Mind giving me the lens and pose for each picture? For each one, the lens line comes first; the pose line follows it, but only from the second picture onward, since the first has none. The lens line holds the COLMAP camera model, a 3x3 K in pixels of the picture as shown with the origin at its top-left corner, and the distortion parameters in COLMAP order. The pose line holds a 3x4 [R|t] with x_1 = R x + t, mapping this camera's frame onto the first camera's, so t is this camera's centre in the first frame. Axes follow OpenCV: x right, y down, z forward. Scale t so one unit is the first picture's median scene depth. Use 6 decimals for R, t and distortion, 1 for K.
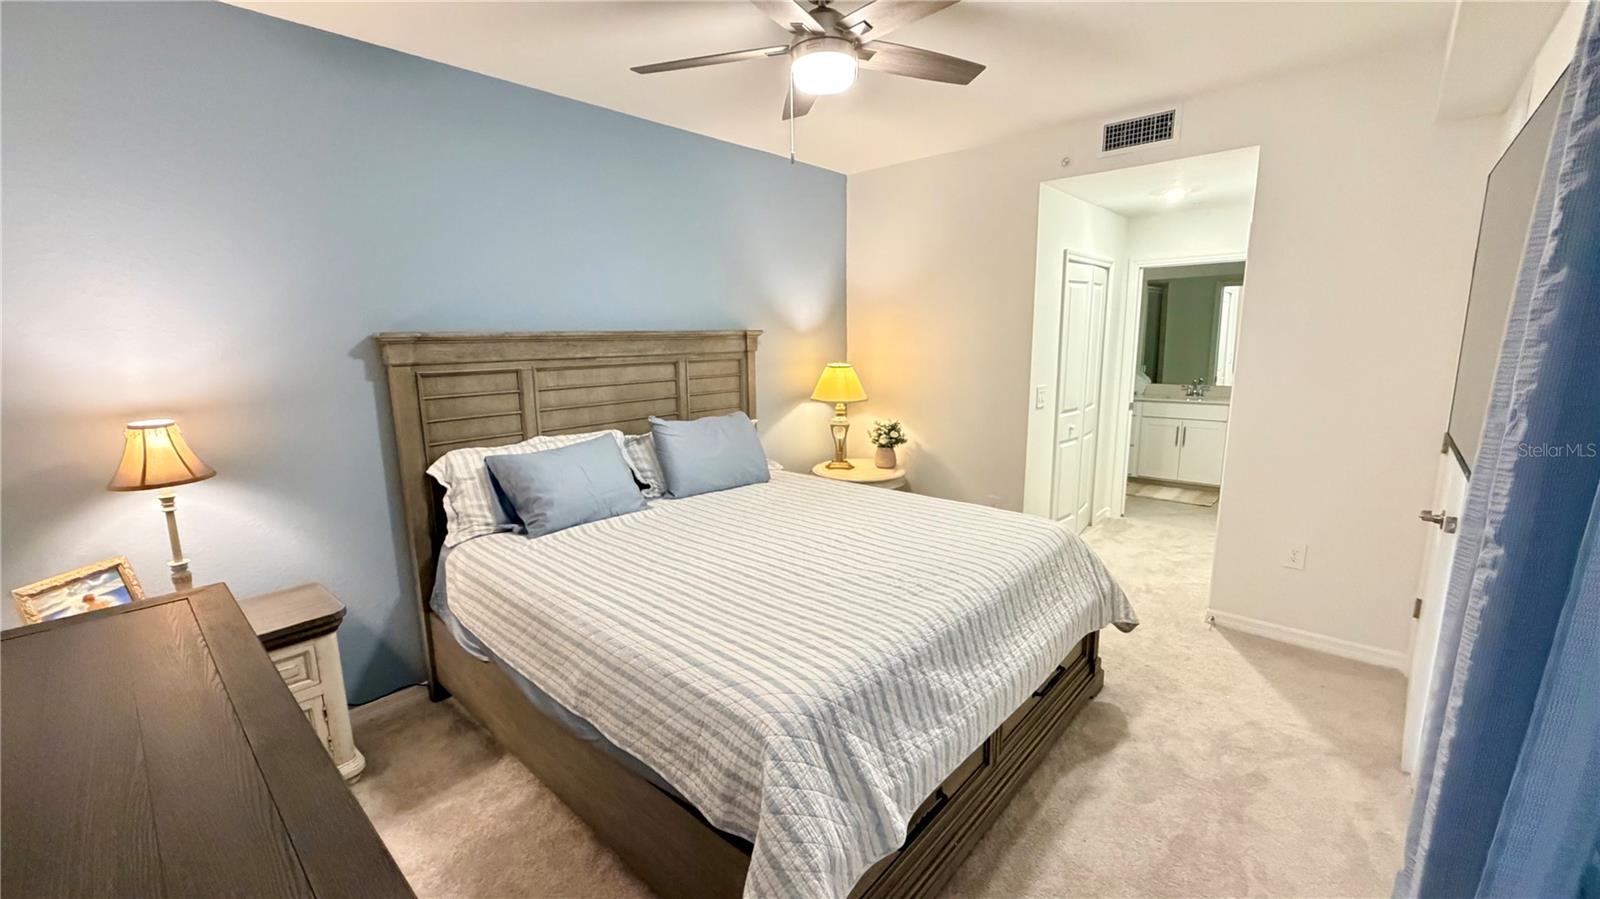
lens RADIAL K [[638.0, 0, 795.4], [0, 638.0, 444.2], [0, 0, 1]] dist [0.001091, 0.000027]
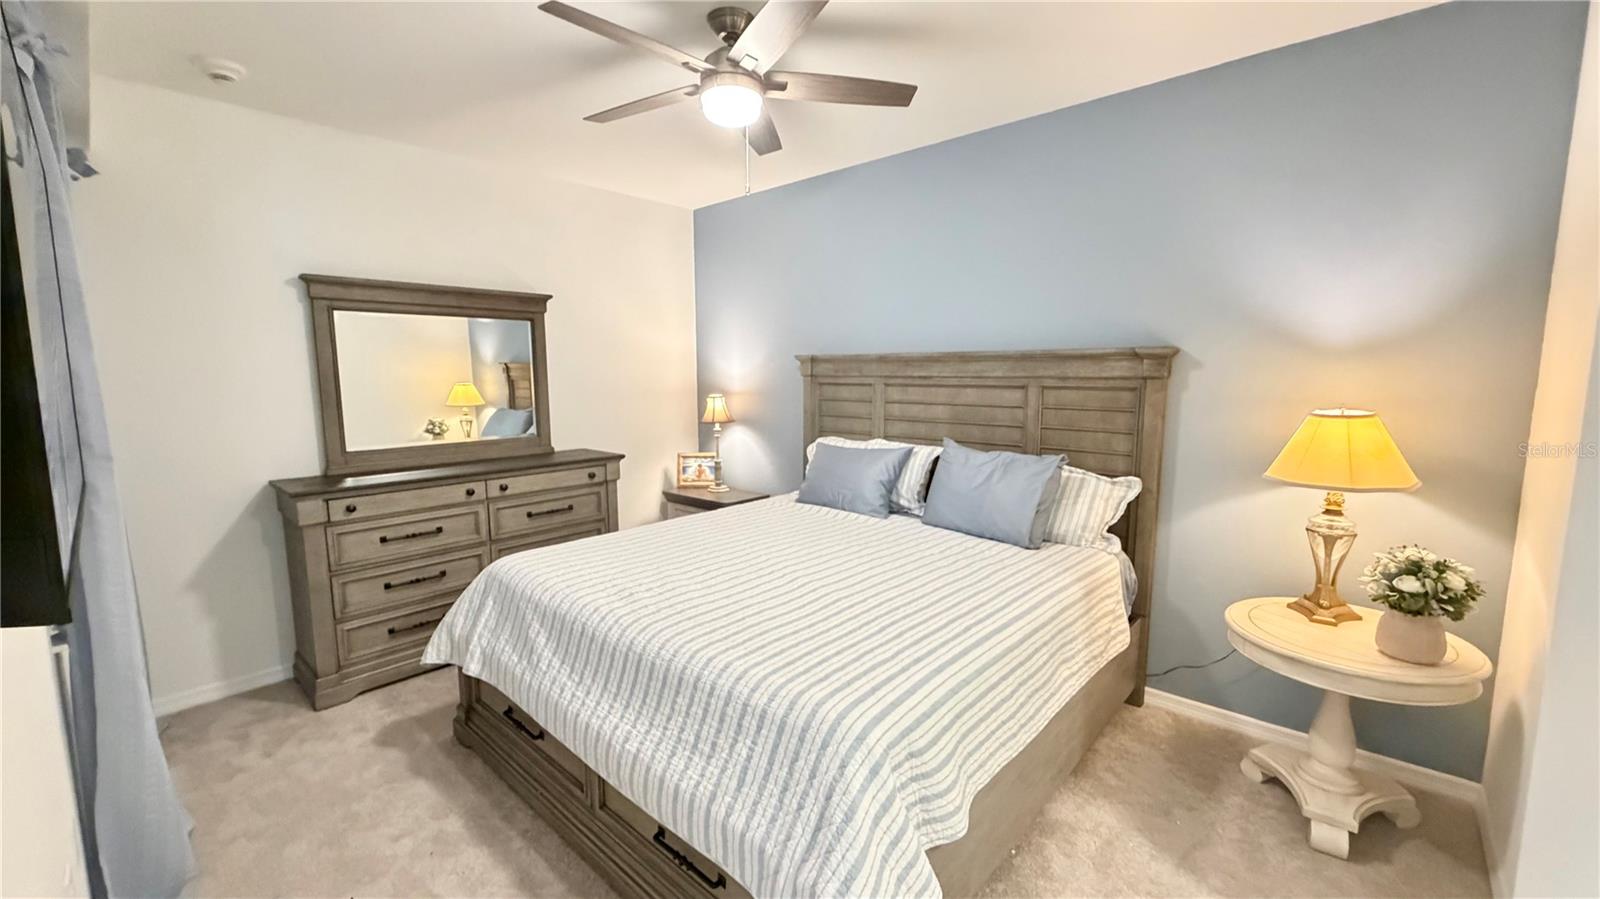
lens RADIAL K [[638.0, 0, 795.5], [0, 638.0, 453.5], [0, 0, 1]] dist [0.001091, 0.000027]
pose [[-0.011211, 0.150429, -0.988557, 0.783988], [-0.158553, 0.975845, 0.150292, -0.137599], [0.987287, 0.158424, 0.012911, 0.795514]]
